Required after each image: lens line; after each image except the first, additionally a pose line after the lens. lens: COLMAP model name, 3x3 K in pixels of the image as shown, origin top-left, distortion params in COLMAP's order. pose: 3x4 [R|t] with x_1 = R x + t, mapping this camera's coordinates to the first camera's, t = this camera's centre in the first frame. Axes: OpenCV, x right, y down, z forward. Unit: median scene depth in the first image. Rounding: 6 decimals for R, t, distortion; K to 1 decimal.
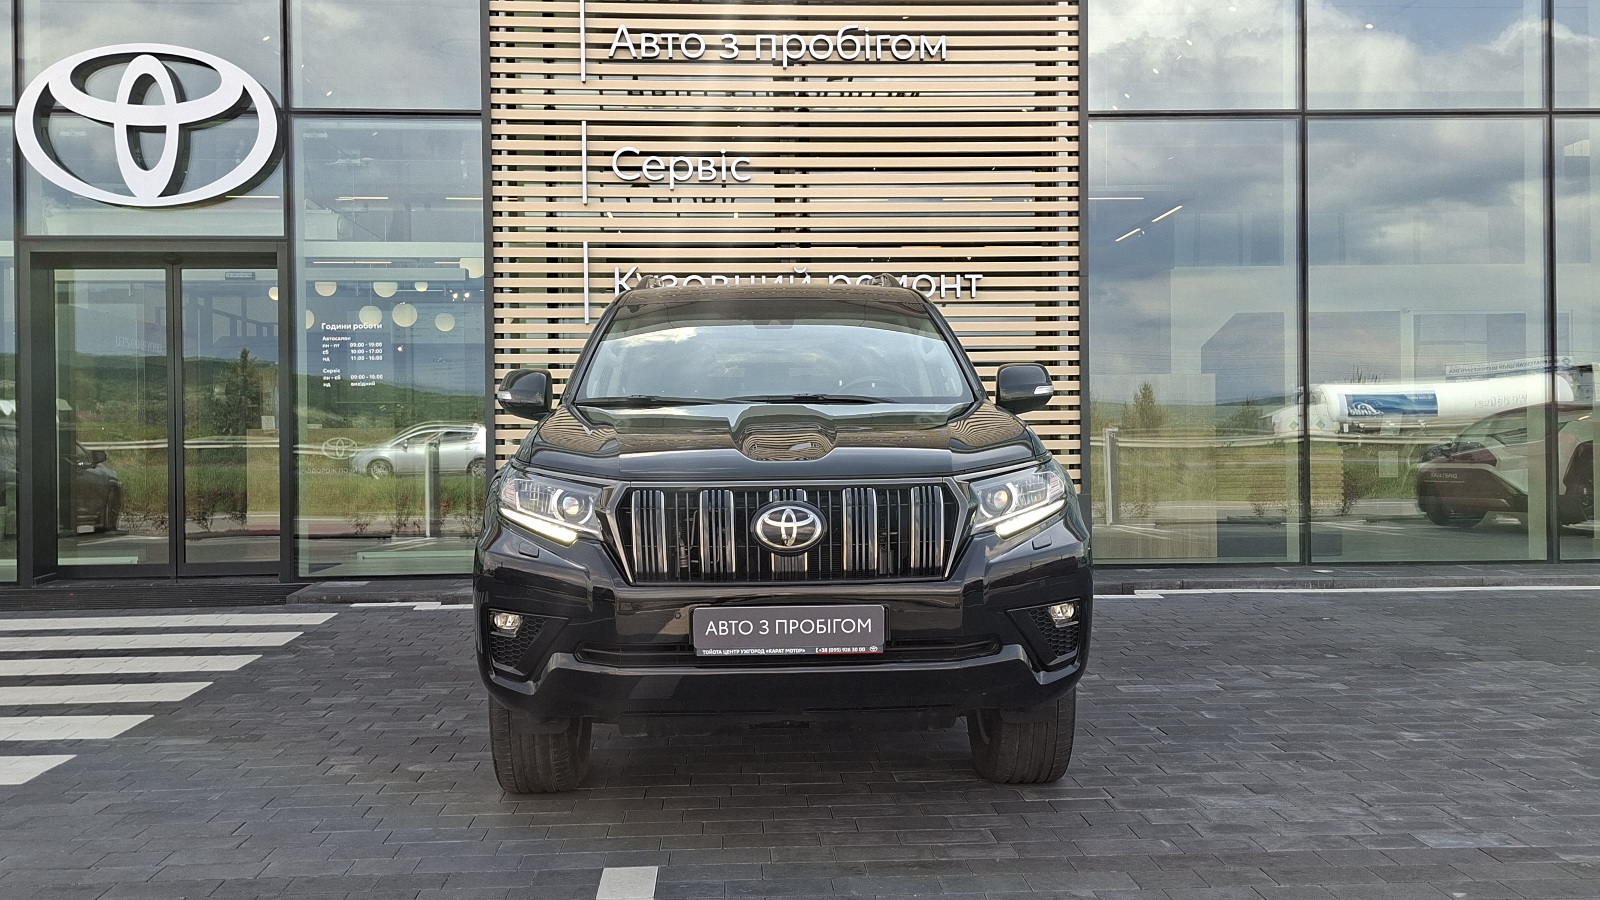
lens RADIAL K [[1475.7, 0, 797.3], [0, 1475.7, 448.9], [0, 0, 1]] dist [0.112004, -0.158111]
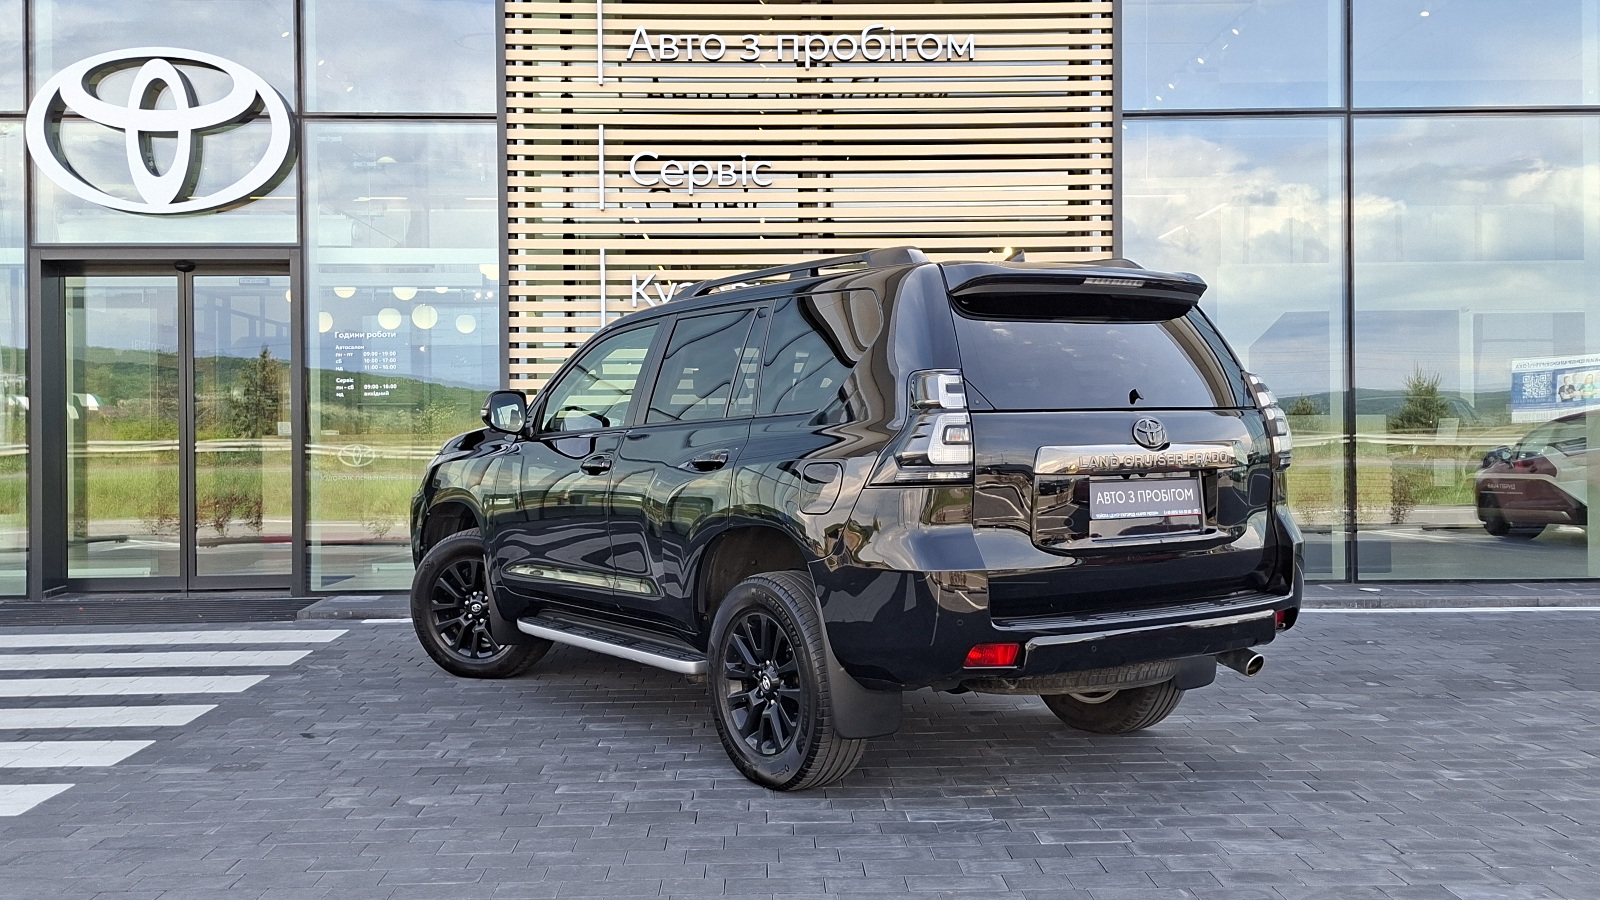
lens RADIAL K [[1524.2, 0, 793.2], [0, 1524.2, 440.3], [0, 0, 1]] dist [0.115664, -0.163362]
pose [[0.999615, 0.001388, -0.027726, 0.010452], [-0.001456, 0.999996, -0.002434, -0.011518], [0.027722, 0.002473, 0.999613, -0.001083]]
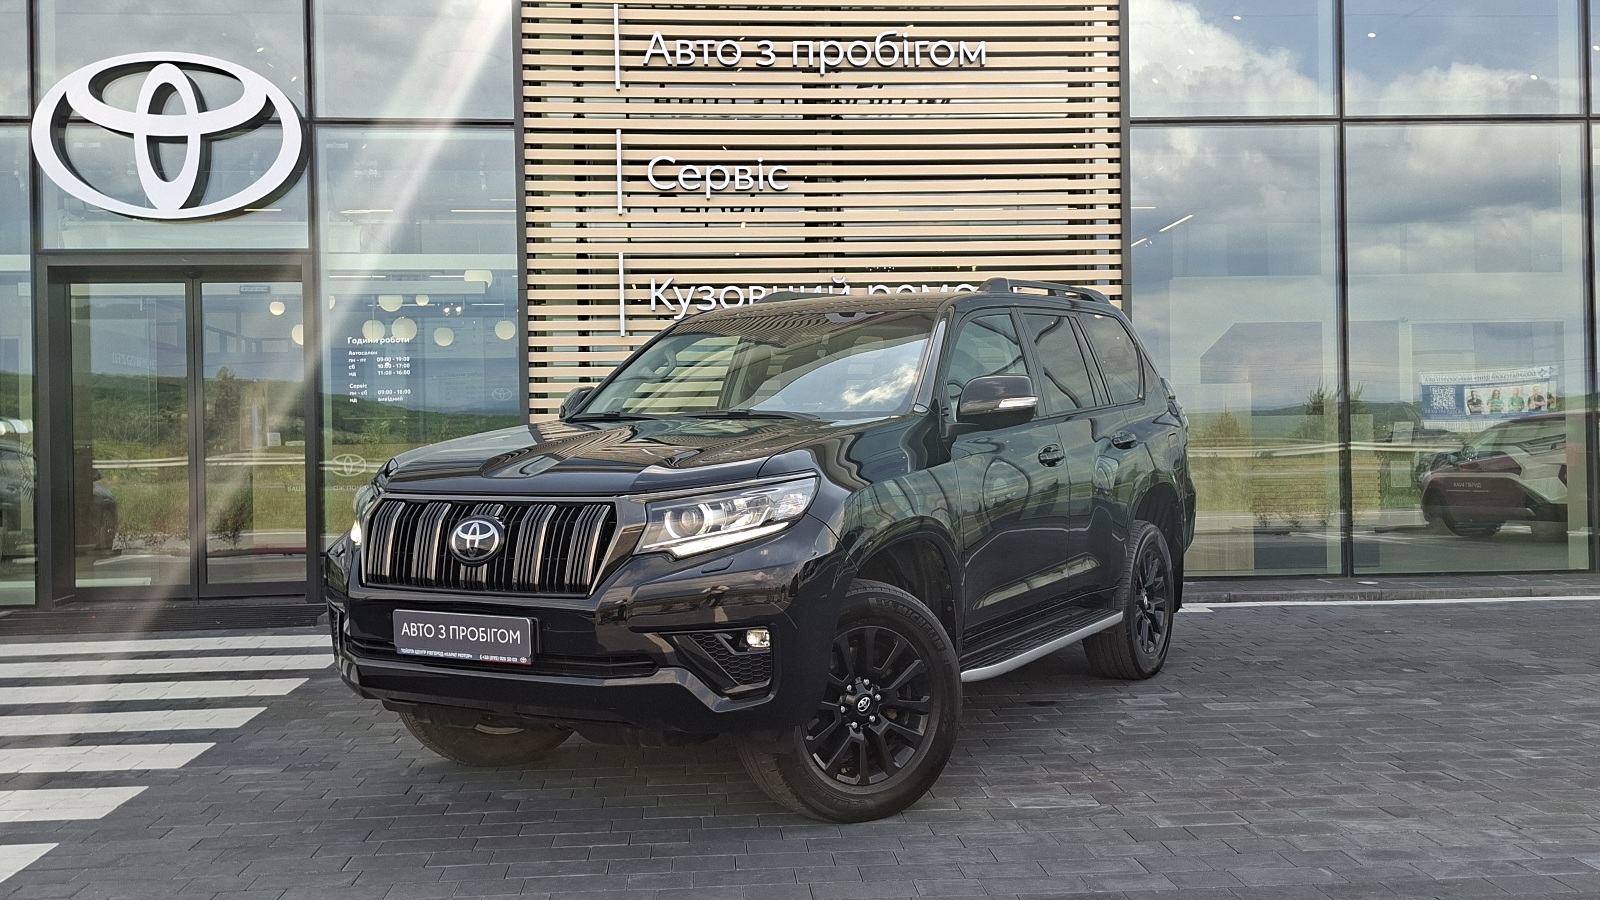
lens RADIAL K [[1473.0, 0, 781.2], [0, 1473.0, 454.2], [0, 0, 1]] dist [0.115113, -0.161315]
pose [[0.999825, -0.006817, 0.017428, -0.054560], [0.006914, 0.999961, -0.005492, -0.000324], [-0.017390, 0.005612, 0.999833, 0.020777]]
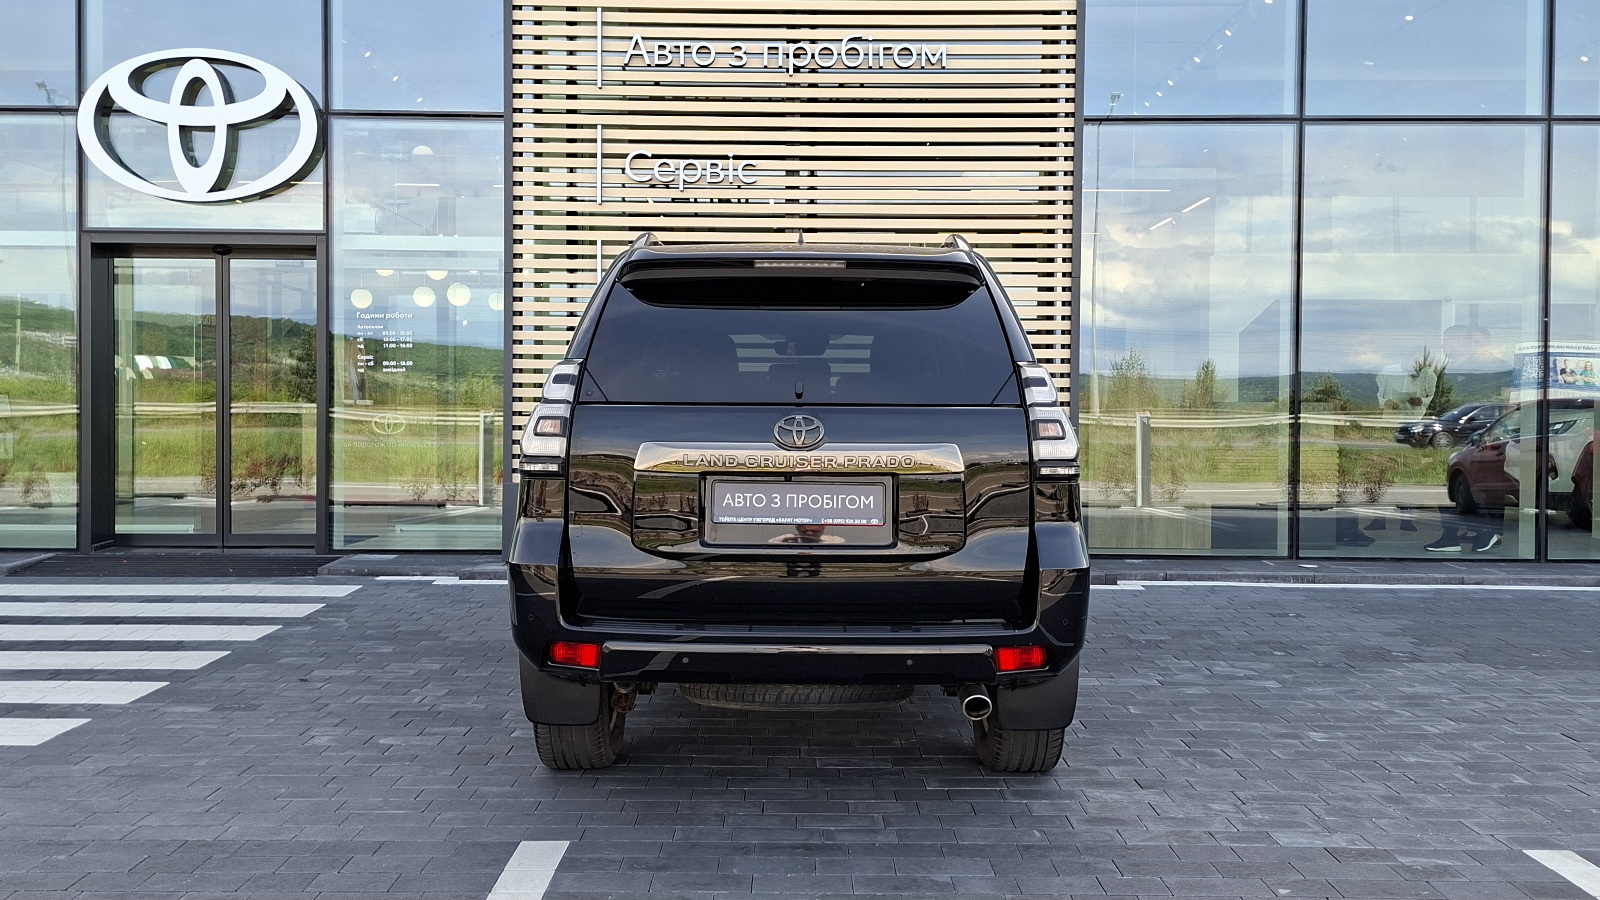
lens RADIAL K [[1460.0, 0, 798.4], [0, 1460.0, 441.5], [0, 0, 1]] dist [0.108497, -0.148309]
pose [[0.998288, 0.018074, -0.055623, 0.059195], [-0.016999, 0.999660, 0.019754, -0.019039], [0.055962, -0.018774, 0.998256, -0.037287]]
